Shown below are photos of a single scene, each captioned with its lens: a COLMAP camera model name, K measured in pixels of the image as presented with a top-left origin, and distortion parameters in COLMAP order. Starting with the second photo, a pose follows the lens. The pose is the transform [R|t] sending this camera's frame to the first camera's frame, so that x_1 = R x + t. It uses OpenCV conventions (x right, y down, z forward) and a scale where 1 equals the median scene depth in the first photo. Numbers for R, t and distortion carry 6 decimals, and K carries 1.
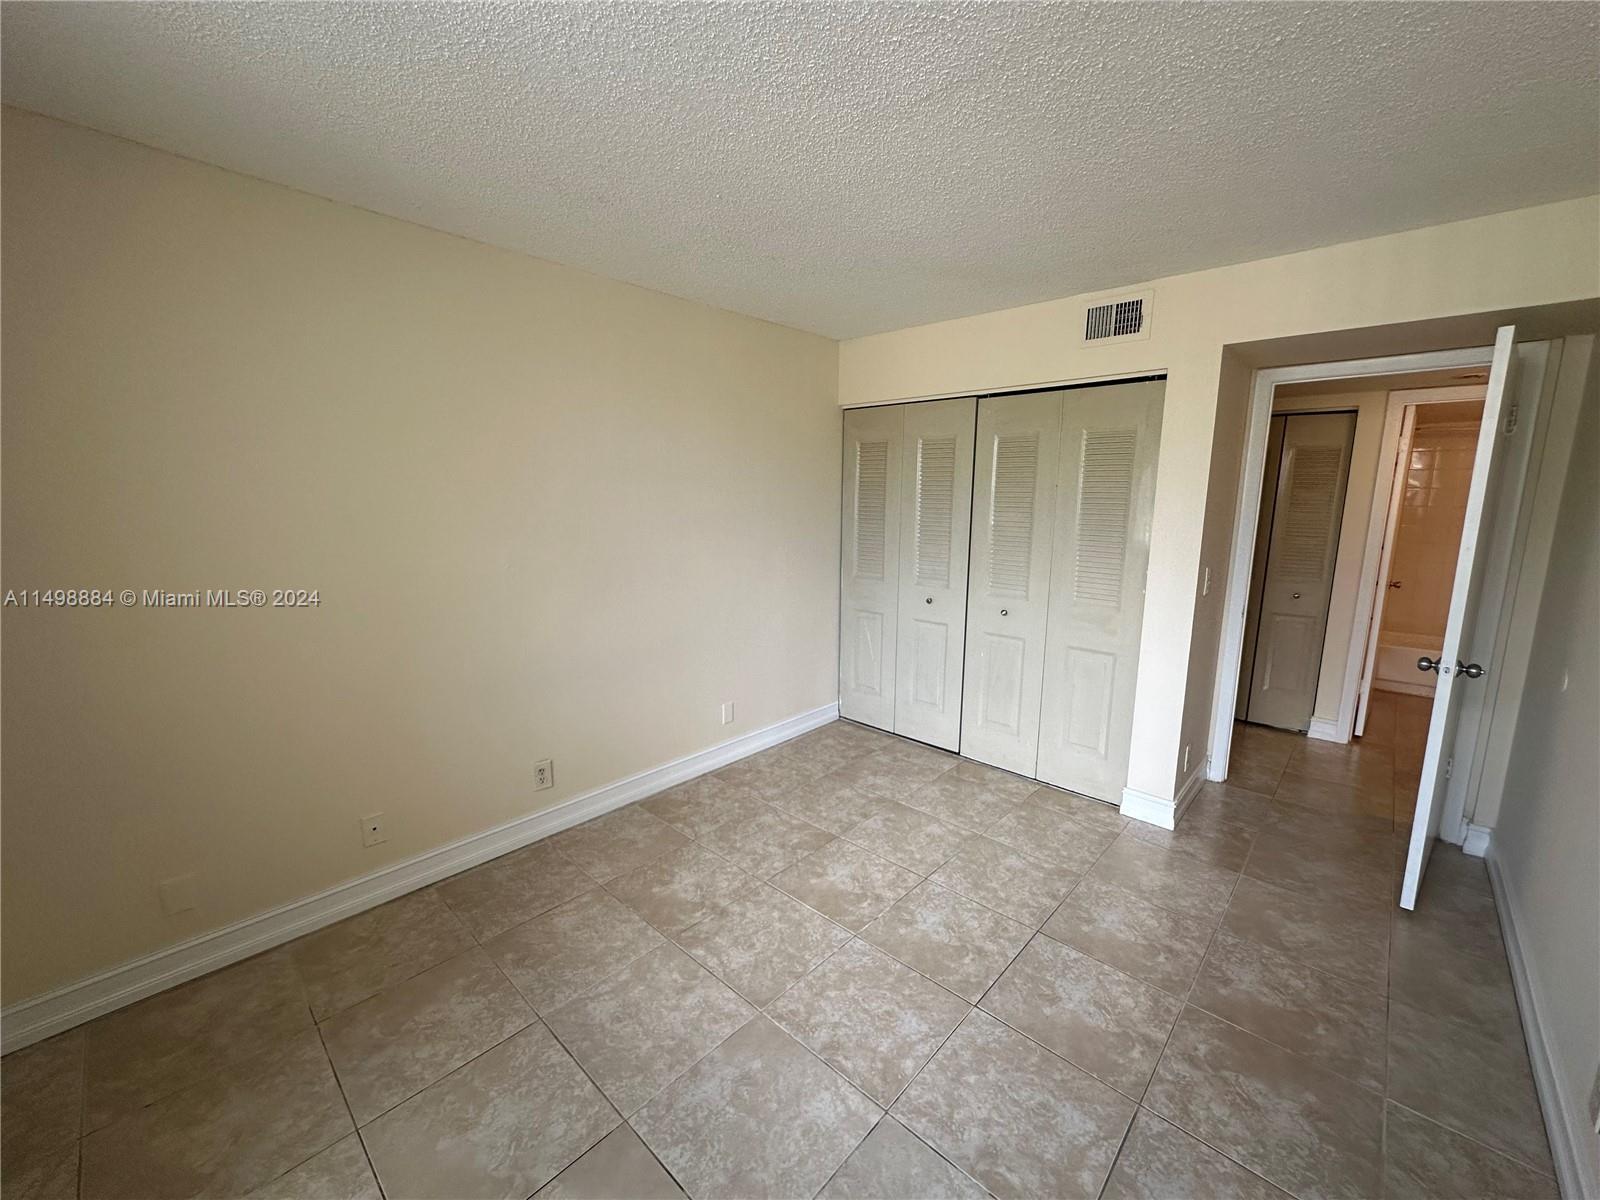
lens RADIAL K [[640.8, 0, 801.2], [0, 640.8, 597.7], [0, 0, 1]] dist [0.003011, 0.000569]
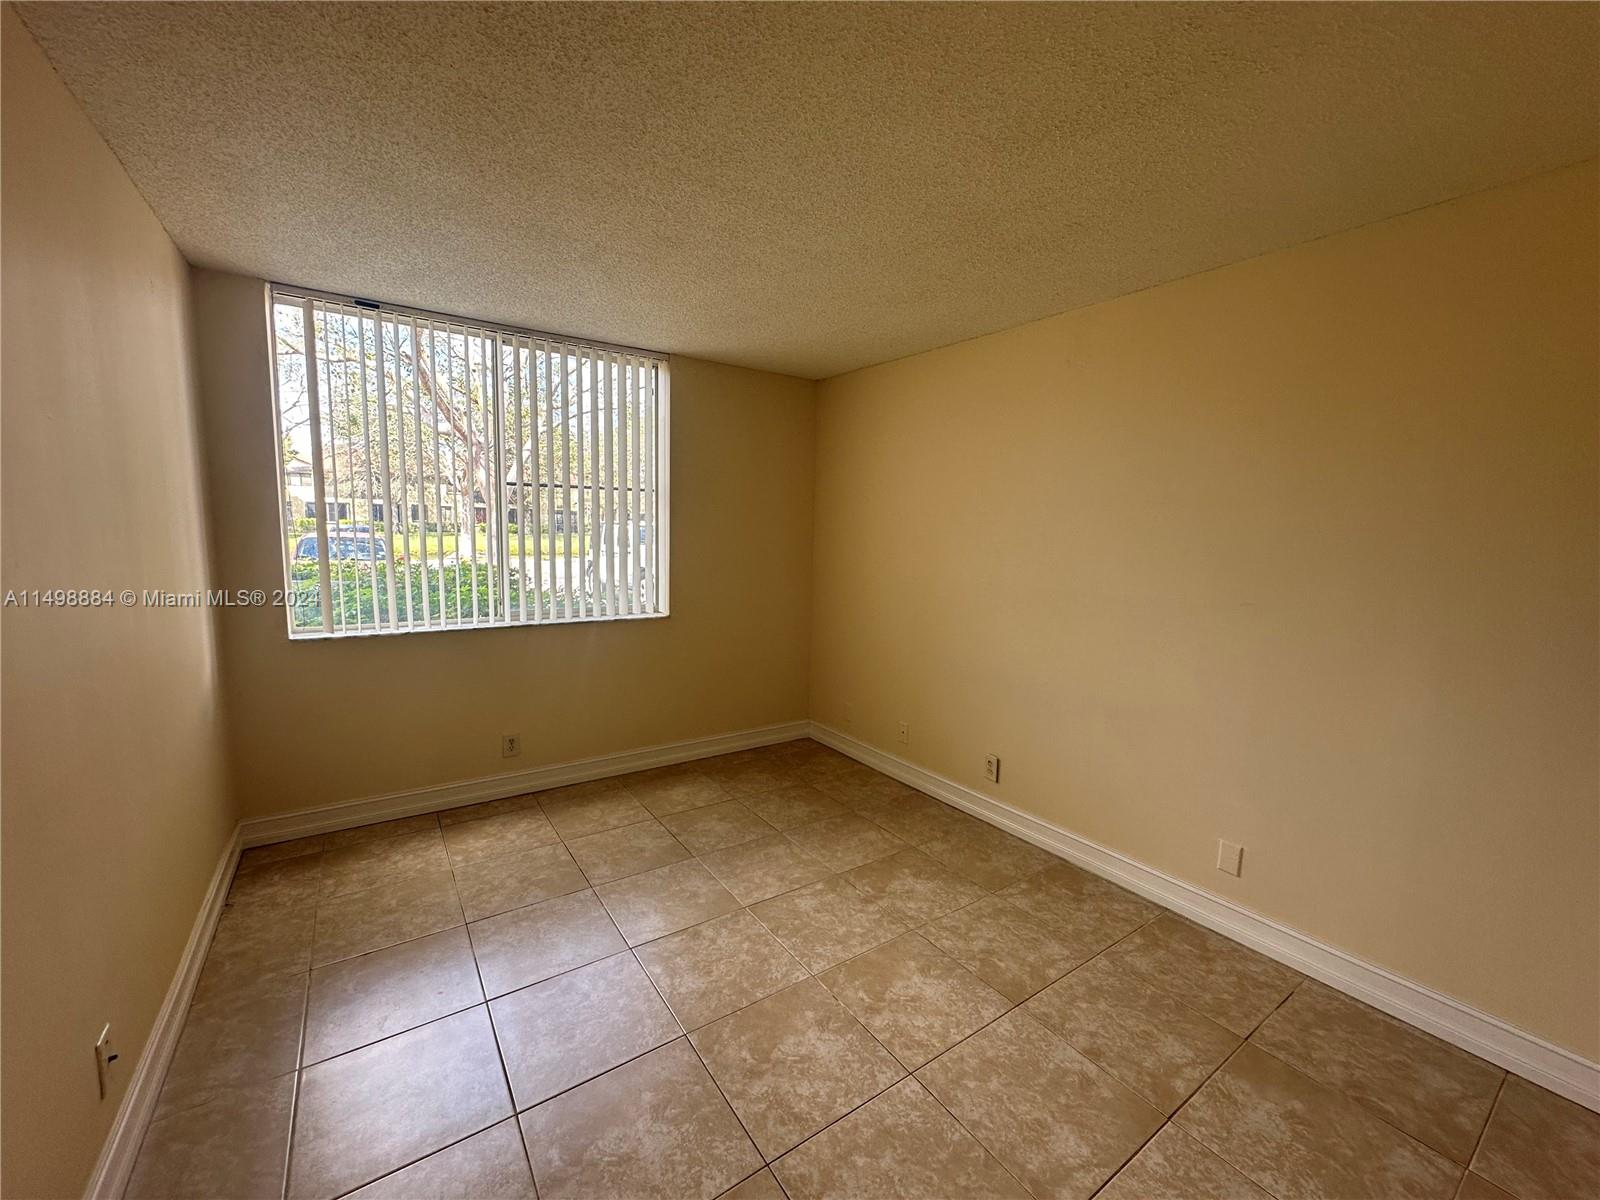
lens RADIAL K [[640.8, 0, 811.9], [0, 640.8, 598.7], [0, 0, 1]] dist [0.003011, 0.000569]
pose [[-0.206916, 0.096137, -0.973624, 0.861054], [-0.181743, 0.974062, 0.134805, -0.132535], [0.961330, 0.204842, -0.184077, 0.950171]]
